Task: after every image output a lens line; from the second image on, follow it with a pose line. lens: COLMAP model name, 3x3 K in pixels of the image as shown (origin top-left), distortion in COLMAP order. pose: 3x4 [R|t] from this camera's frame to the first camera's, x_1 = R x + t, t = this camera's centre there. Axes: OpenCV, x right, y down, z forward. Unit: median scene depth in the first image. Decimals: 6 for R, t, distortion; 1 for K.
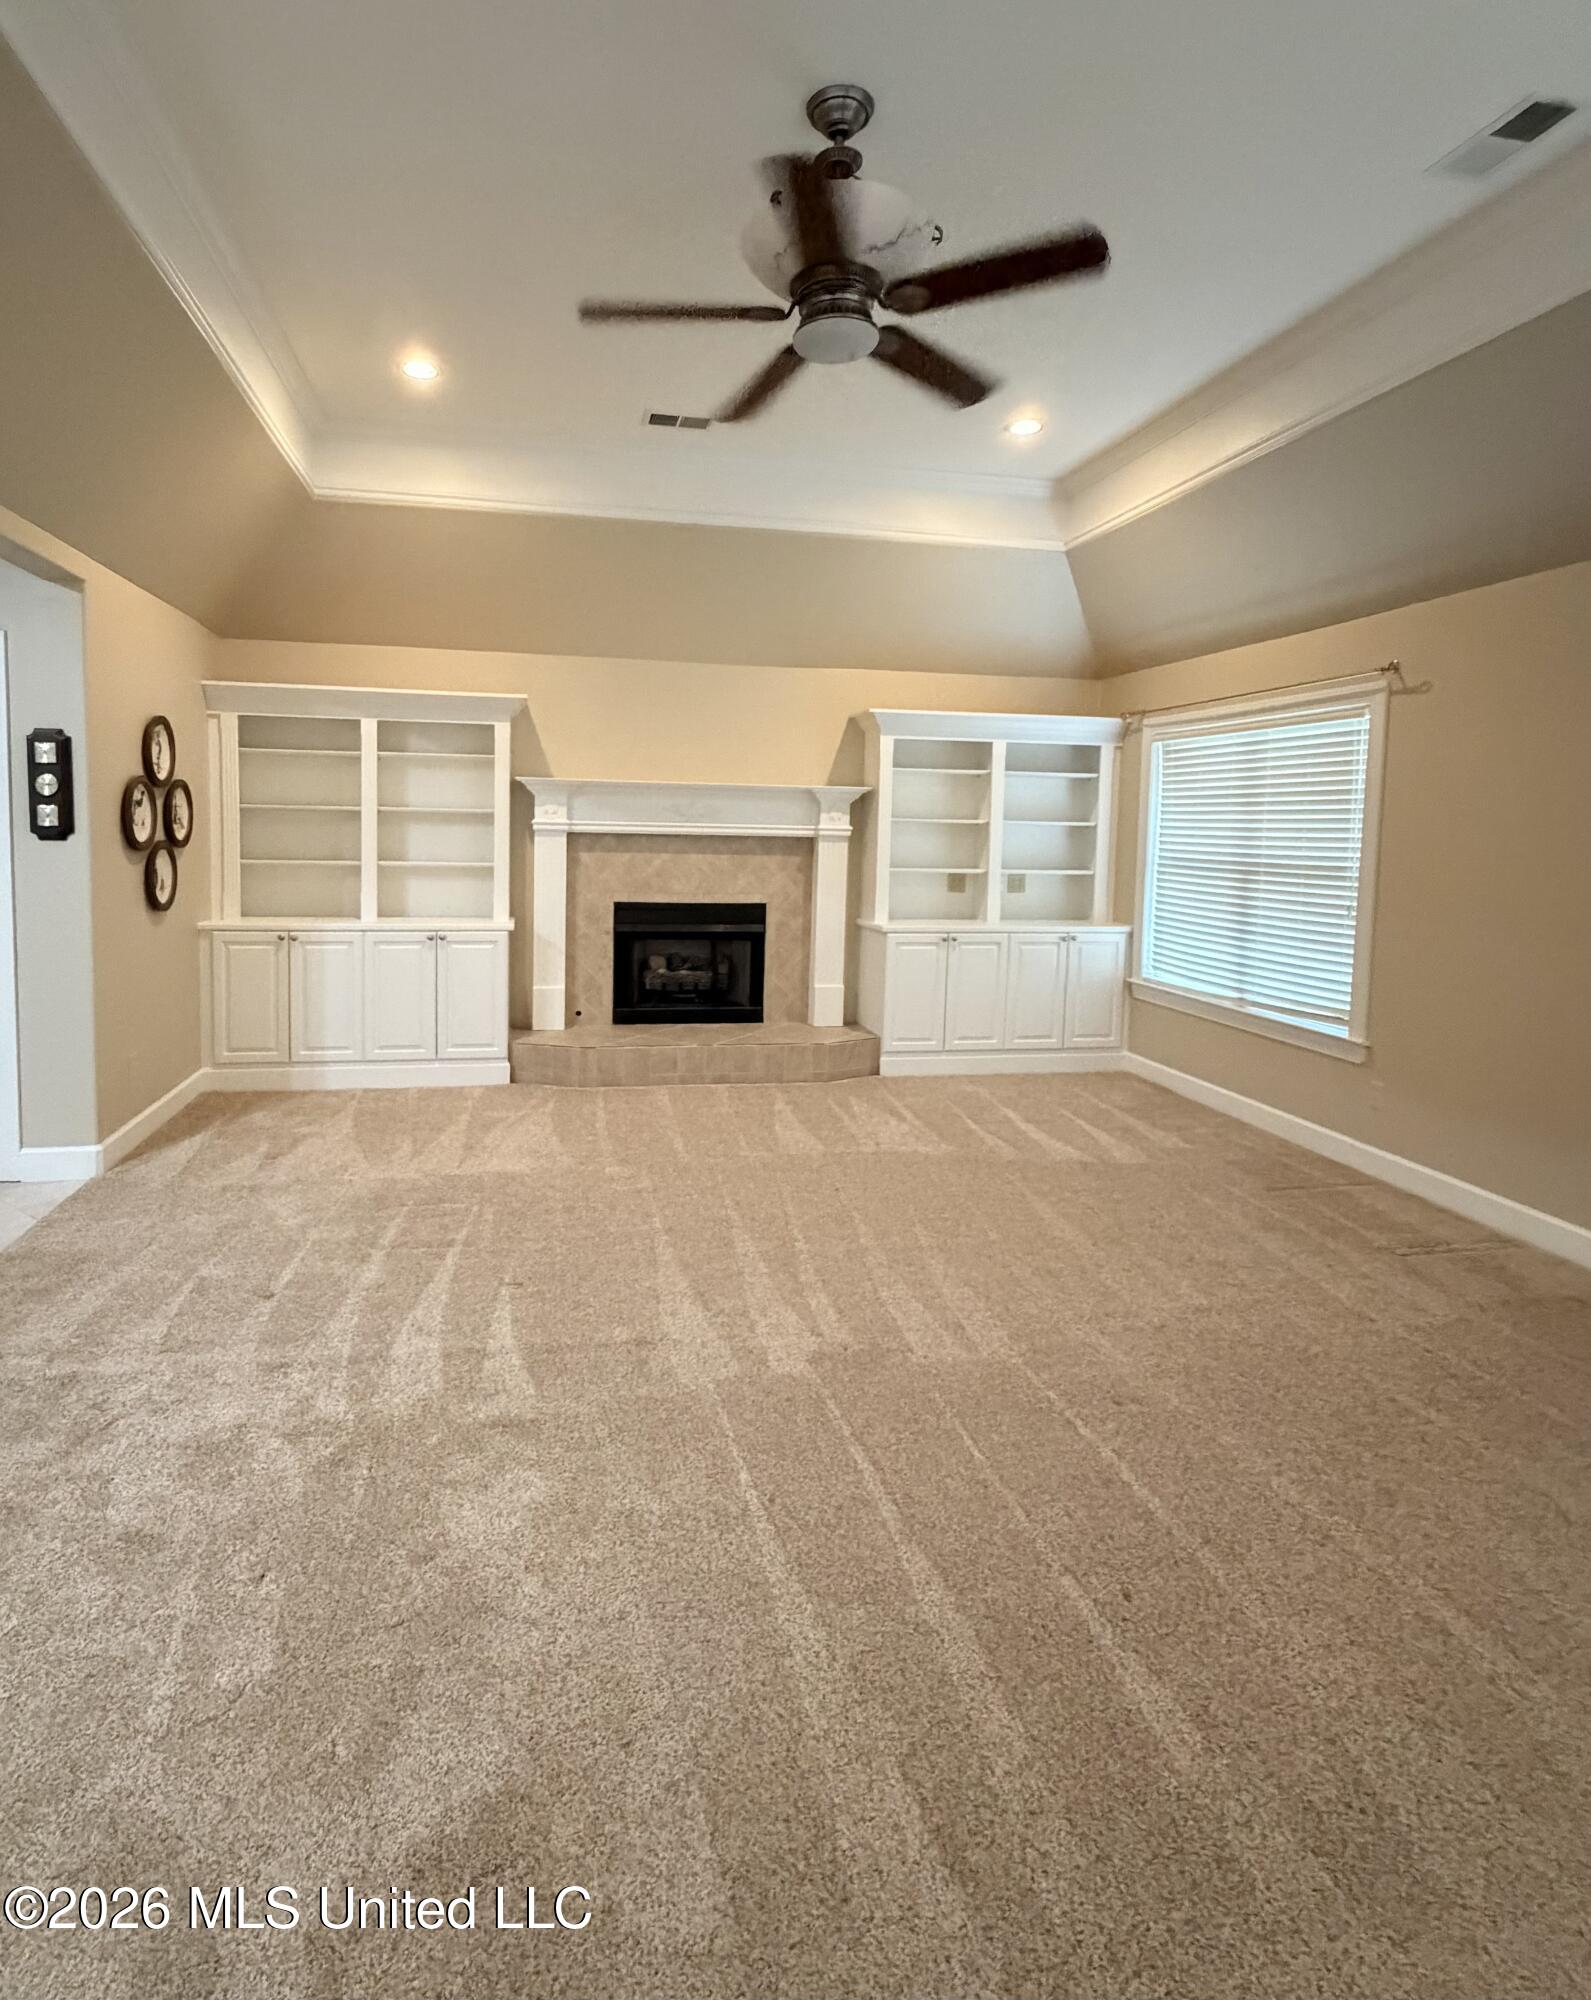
lens RADIAL K [[1020.6, 0, 713.4], [0, 1020.6, 895.5], [0, 0, 1]] dist [0.003236, 0.000197]
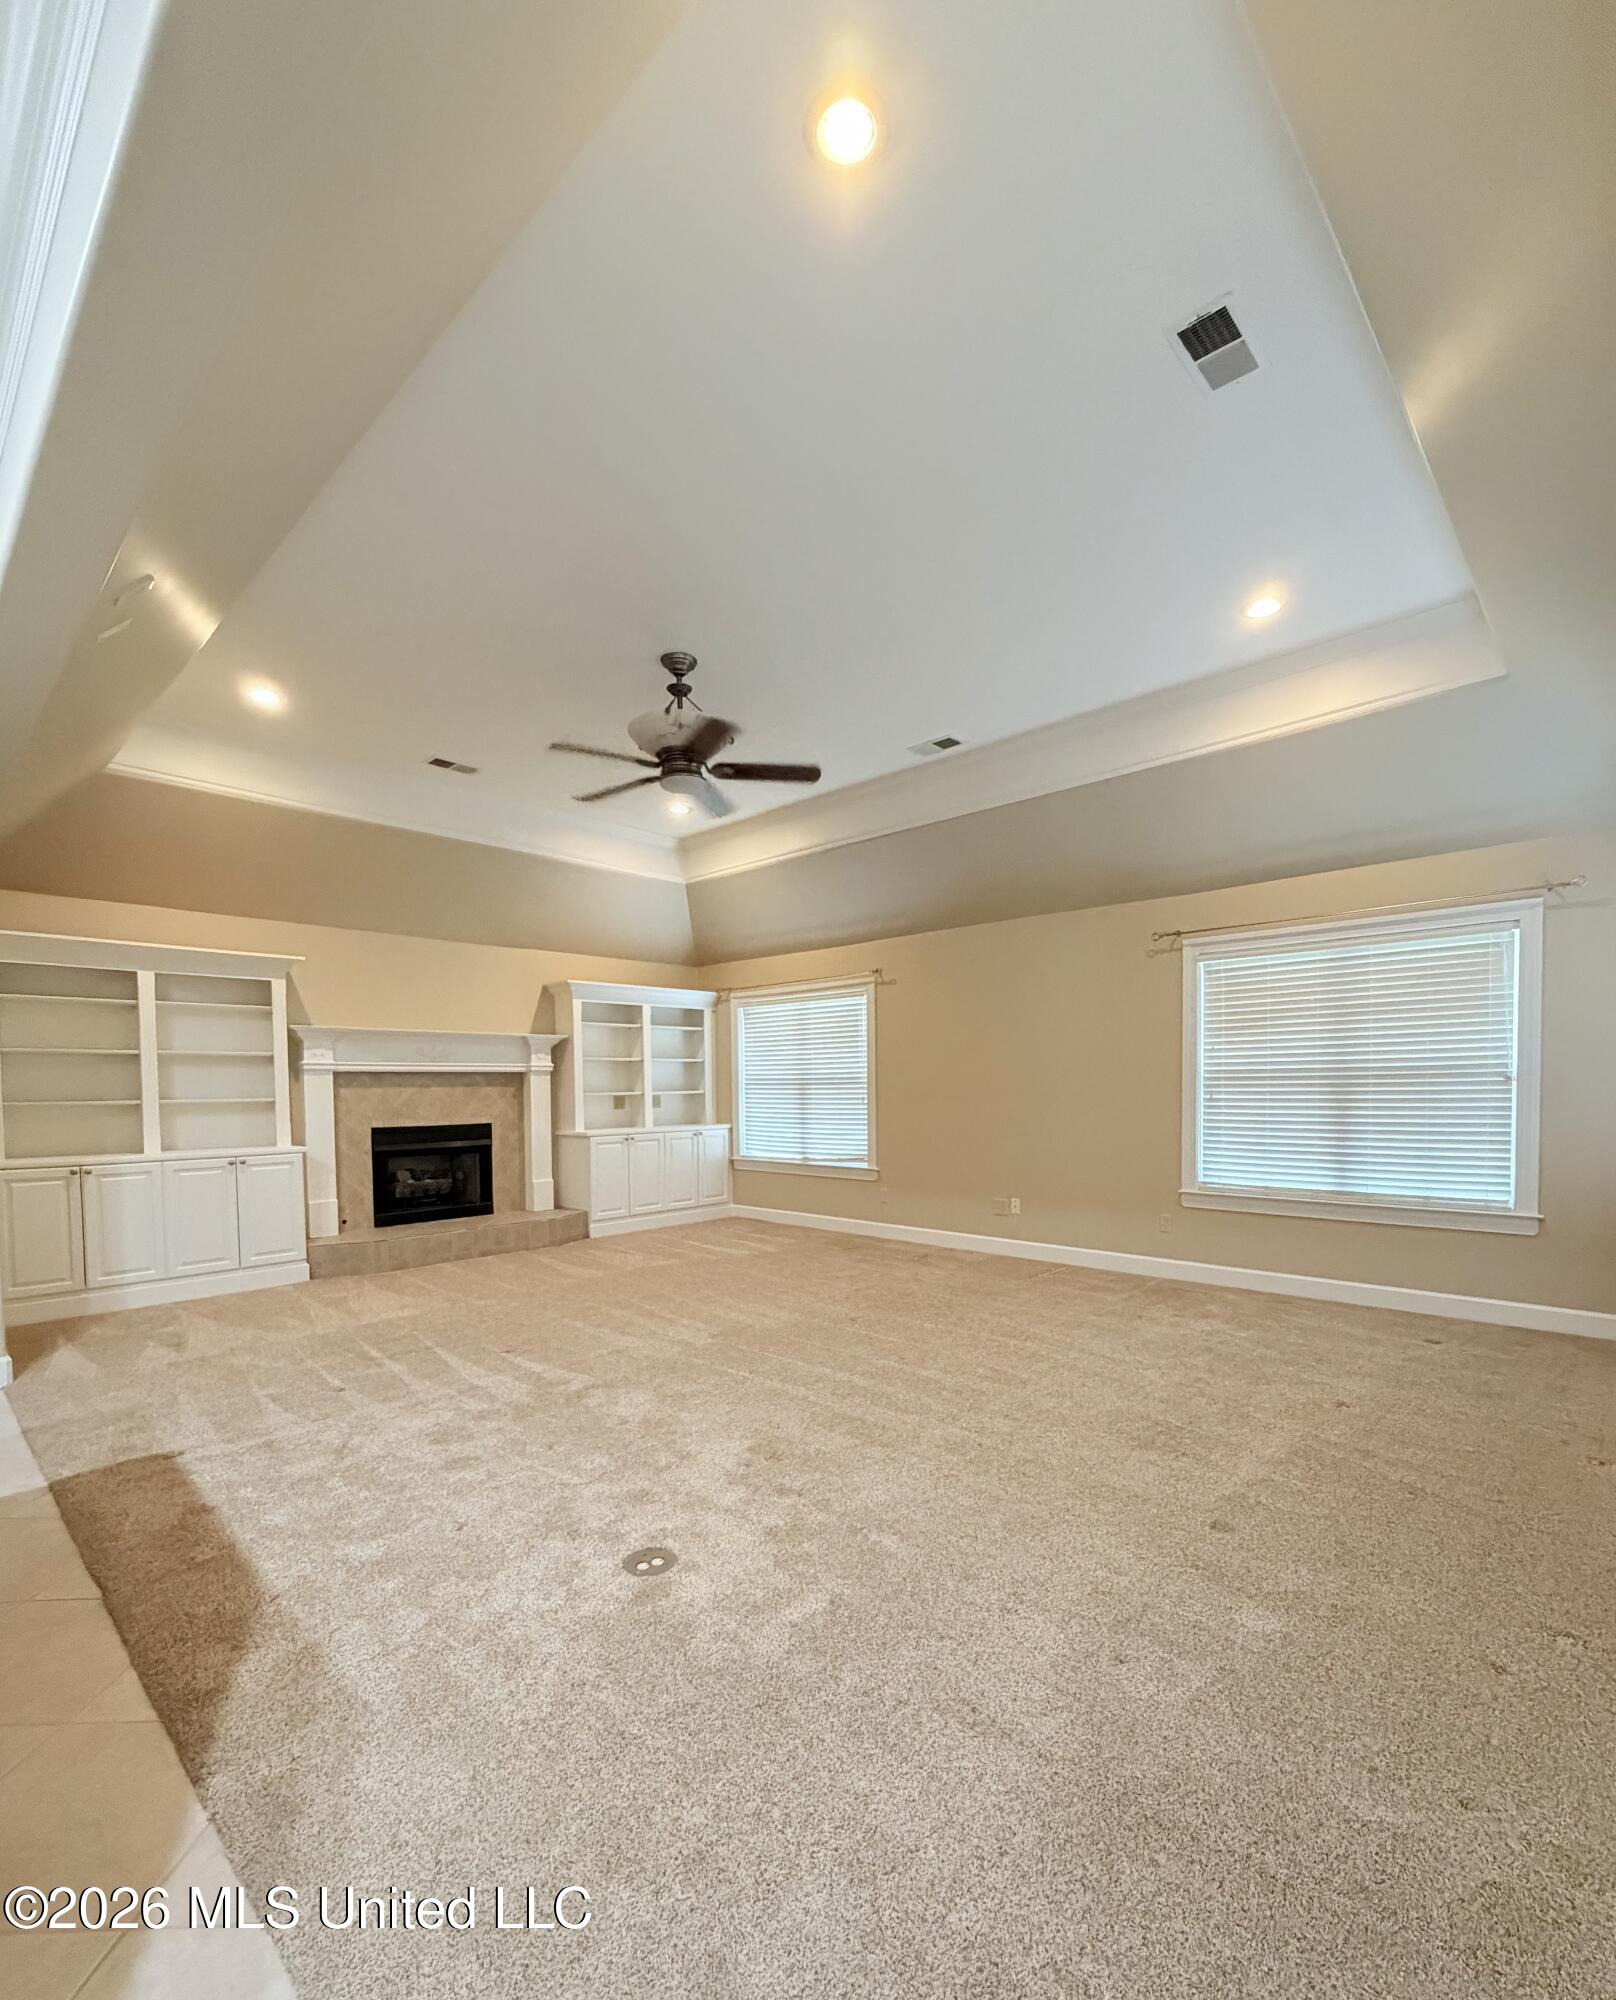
lens RADIAL K [[899.3, 0, 813.6], [0, 899.3, 1119.0], [0, 0, 1]] dist [0.000406, 0.000053]
pose [[0.800165, -0.052275, 0.597498, -0.323925], [0.069289, 0.997581, -0.005513, 0.039430], [-0.595765, 0.045811, 0.801852, -0.193642]]
